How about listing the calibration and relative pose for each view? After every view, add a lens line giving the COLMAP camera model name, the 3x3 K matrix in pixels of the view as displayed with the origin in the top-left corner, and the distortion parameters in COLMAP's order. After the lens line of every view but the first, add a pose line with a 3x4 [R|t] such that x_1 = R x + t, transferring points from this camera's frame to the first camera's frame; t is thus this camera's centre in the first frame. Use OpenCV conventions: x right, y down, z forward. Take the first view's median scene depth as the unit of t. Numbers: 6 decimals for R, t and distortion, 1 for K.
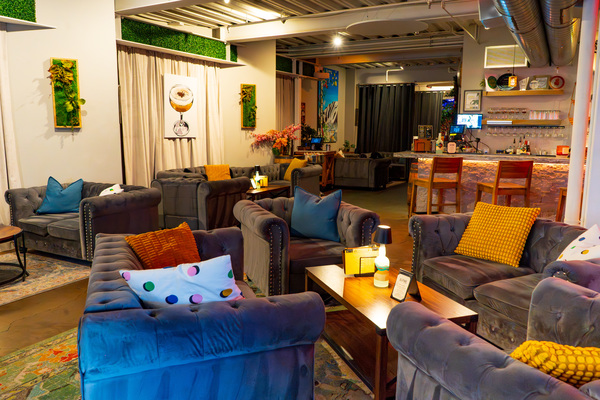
lens RADIAL K [[472.2, 0, 300.0], [0, 472.2, 200.0], [0, 0, 1]] dist [-0.011056, -0.002538]
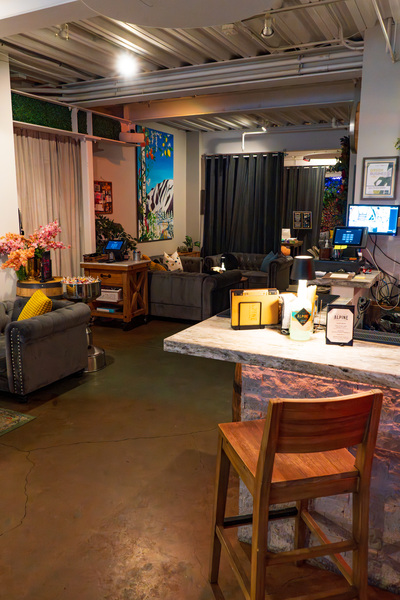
lens RADIAL K [[472.2, 0, 199.6], [0, 472.2, 308.2], [0, 0, 1]] dist [-0.011056, -0.002538]
pose [[0.999466, -0.007838, 0.031711, 0.104328], [0.005911, 0.998156, 0.060408, -0.069102], [-0.032126, -0.060189, 0.997670, 0.329624]]
